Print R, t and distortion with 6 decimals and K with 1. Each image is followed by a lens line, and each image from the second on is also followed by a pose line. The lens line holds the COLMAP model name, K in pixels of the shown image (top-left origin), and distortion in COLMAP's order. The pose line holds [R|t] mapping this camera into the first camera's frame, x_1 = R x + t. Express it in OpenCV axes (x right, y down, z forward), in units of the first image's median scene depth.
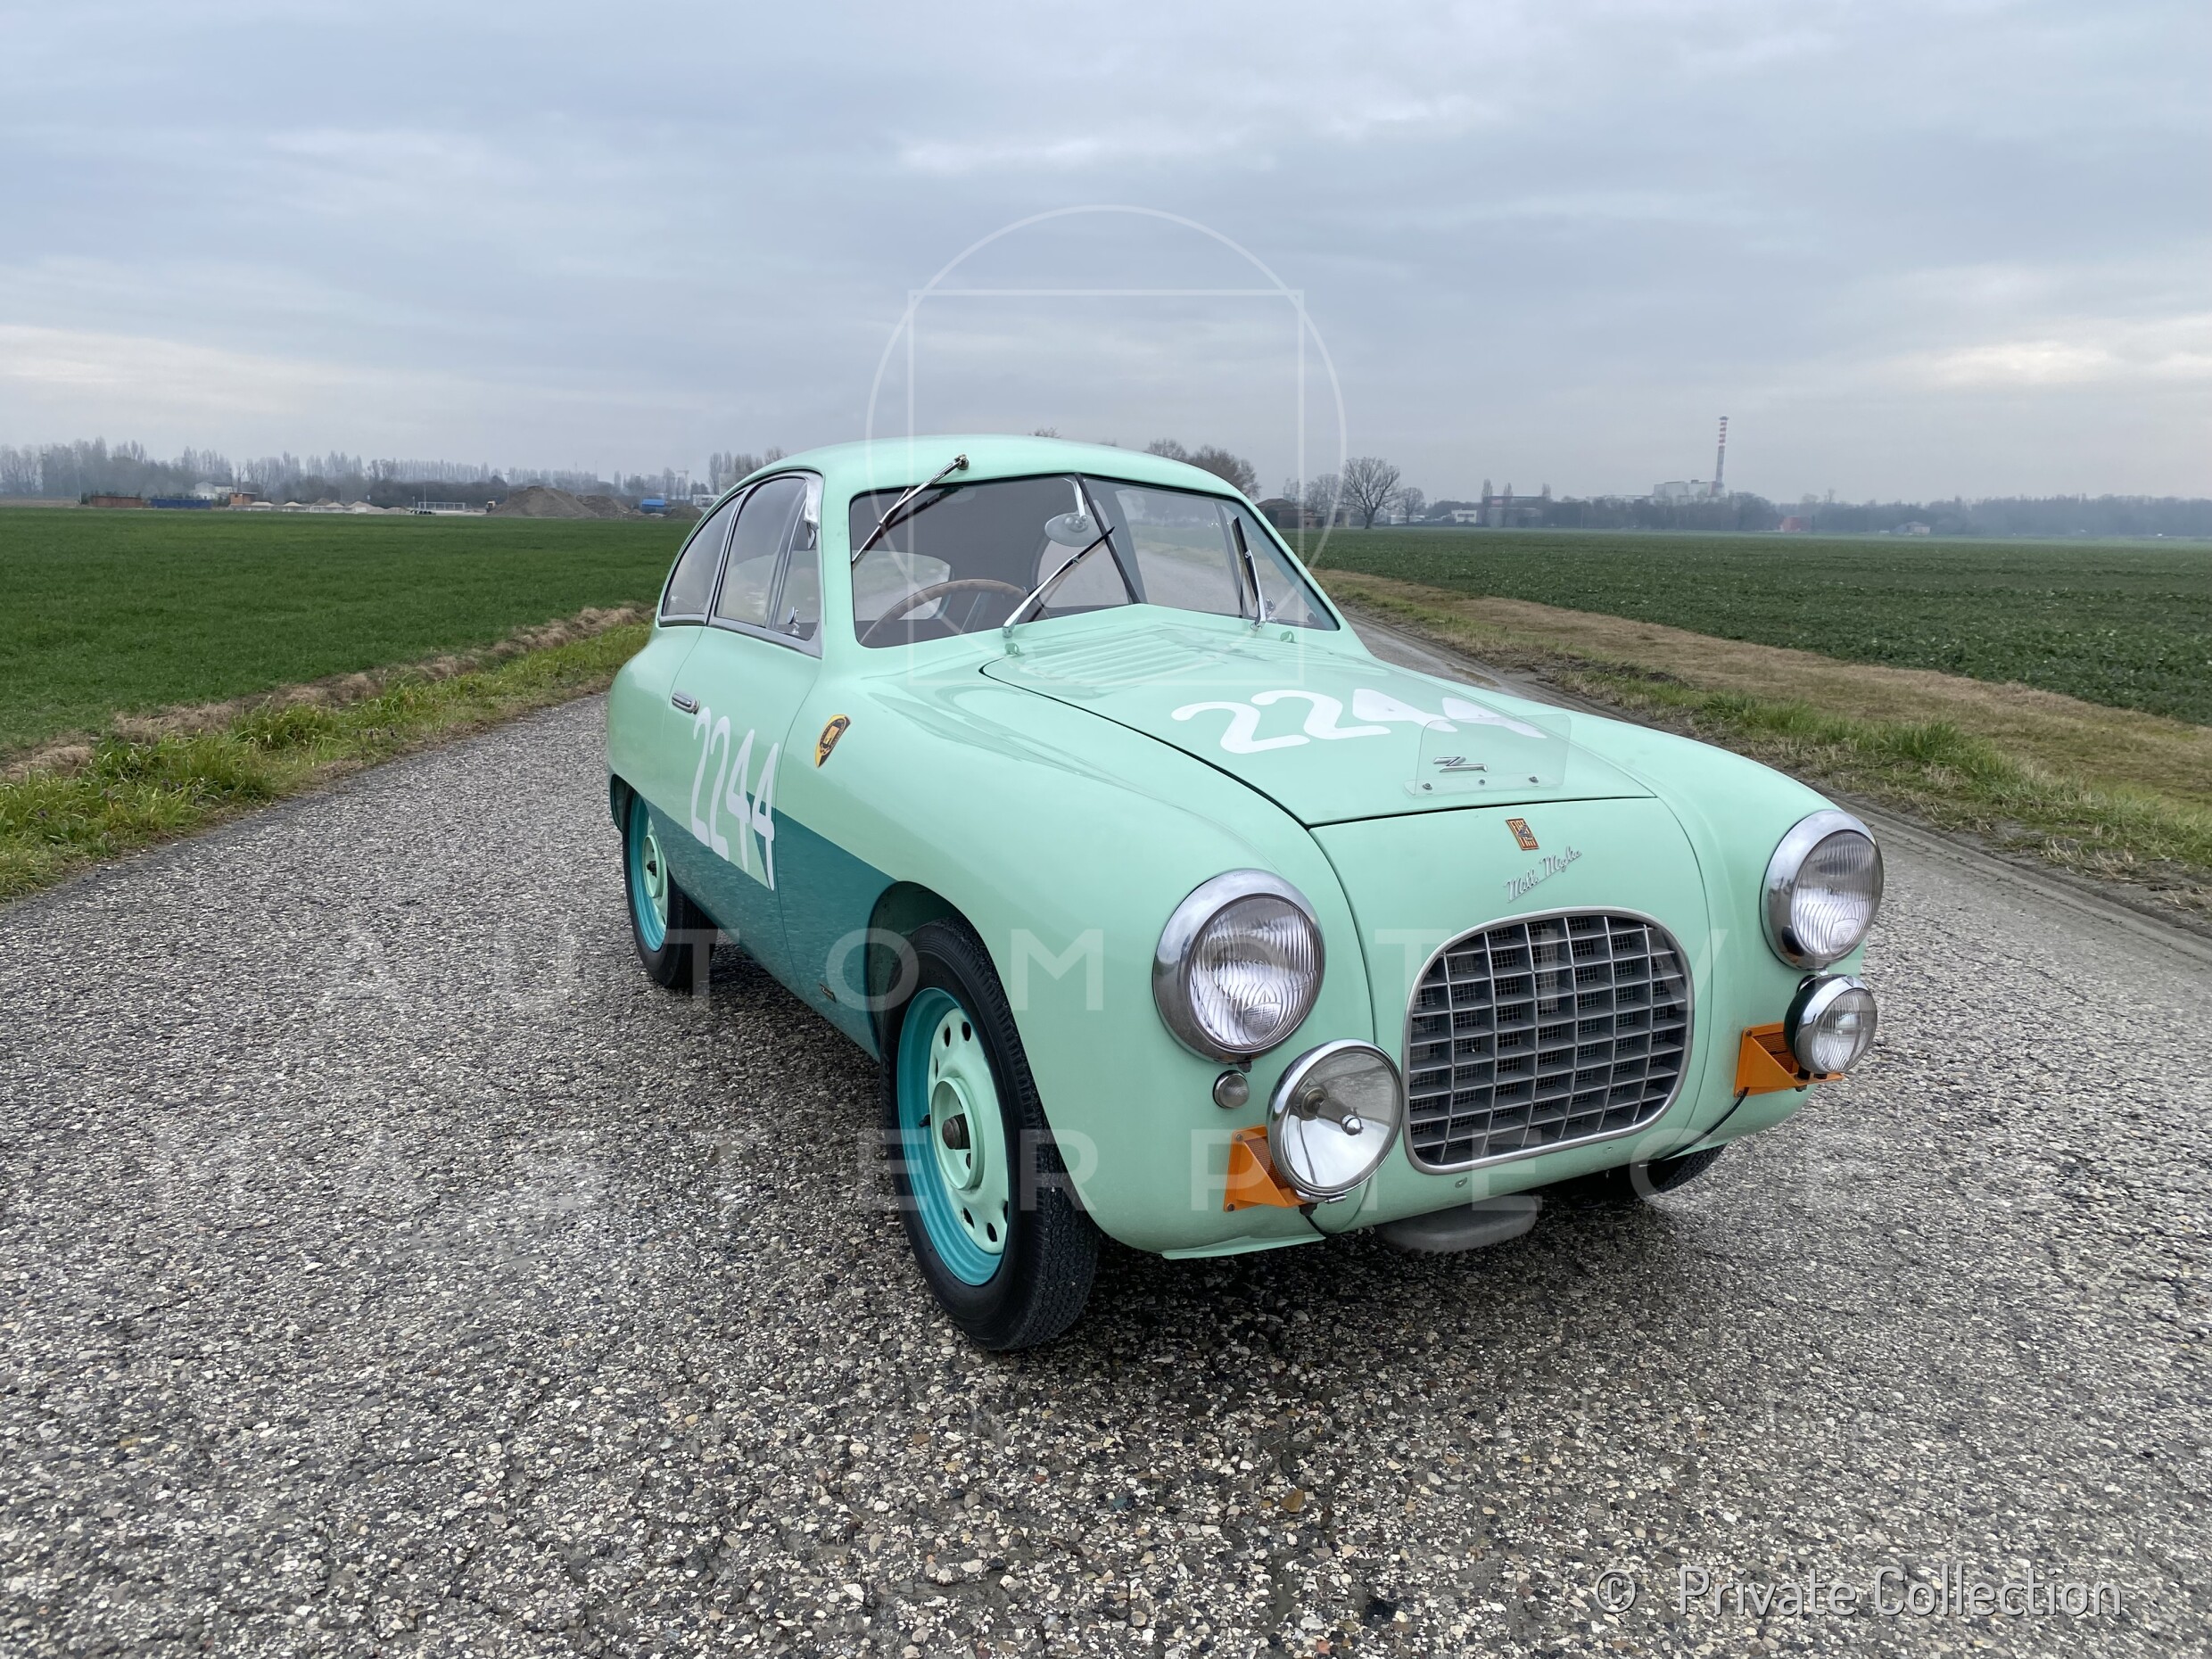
lens RADIAL K [[1683.4, 0, 1118.1], [0, 1683.4, 810.4], [0, 0, 1]] dist [0.017823, -0.012762]
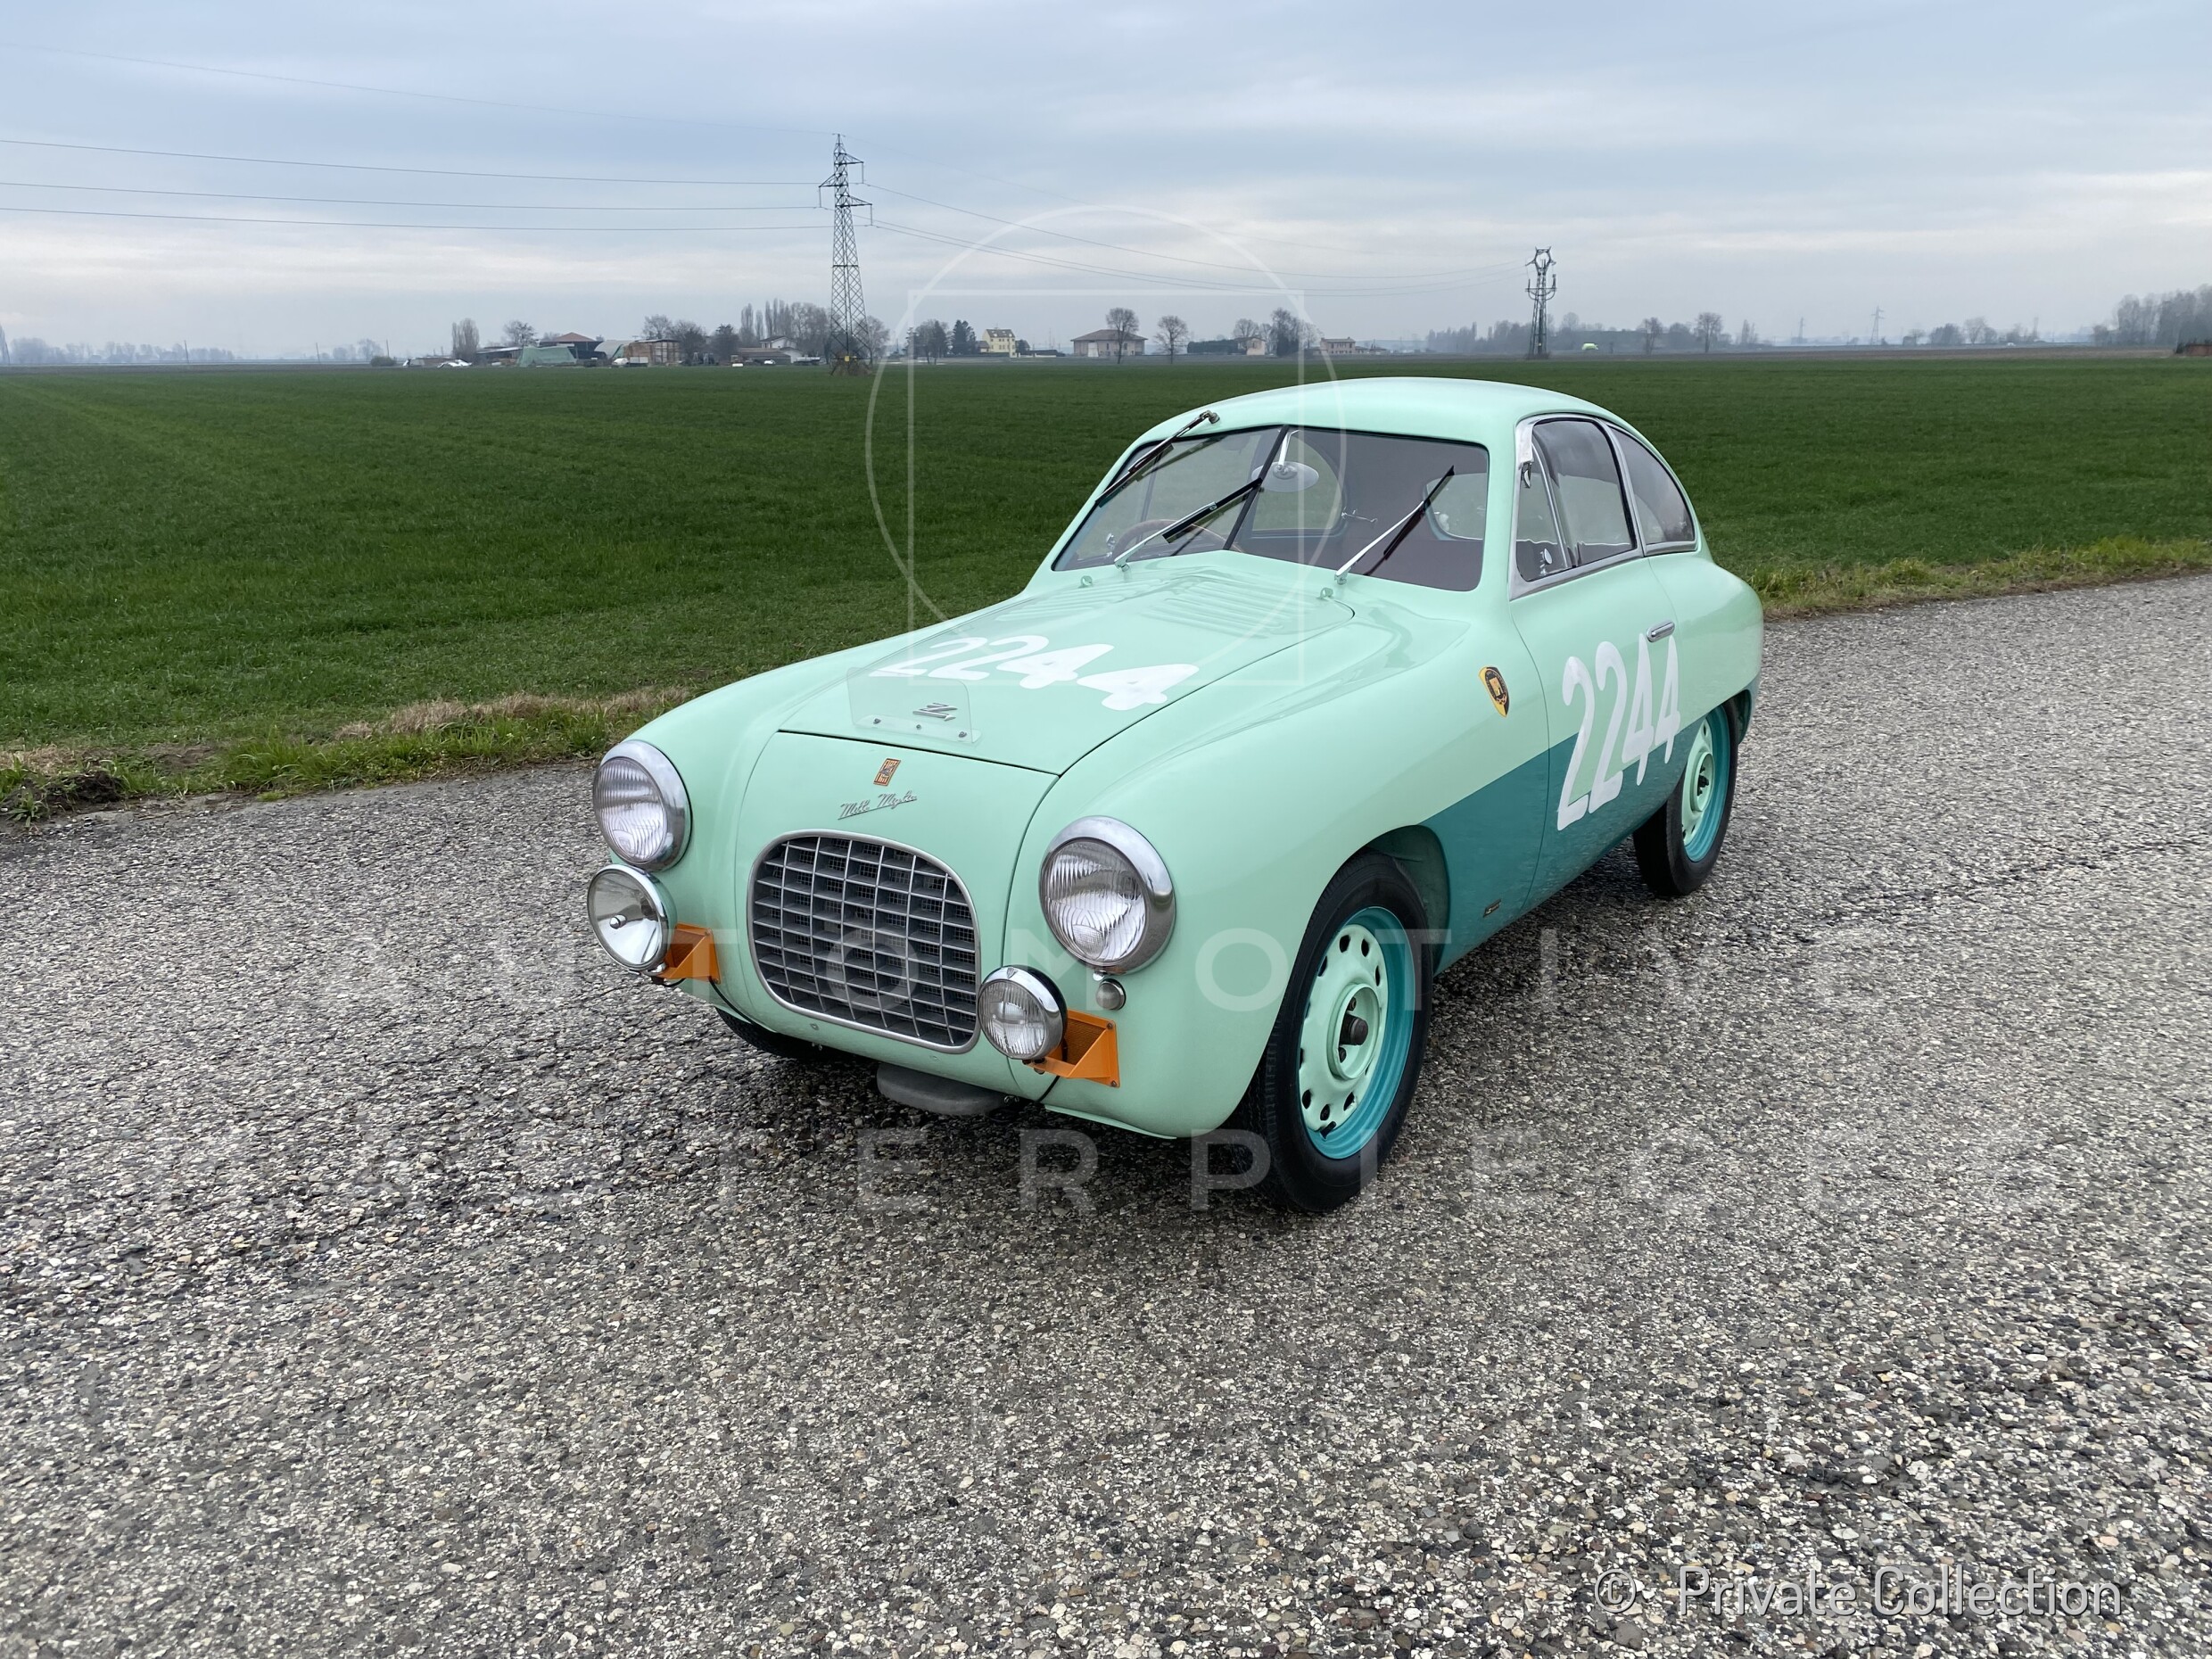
lens RADIAL K [[1683.4, 0, 1116.8], [0, 1683.4, 812.0], [0, 0, 1]] dist [0.017823, -0.012762]
pose [[0.460544, 0.209305, -0.862607, 1.205862], [-0.134491, 0.977036, 0.165266, -0.158039], [0.877389, 0.039901, 0.478118, 0.511962]]
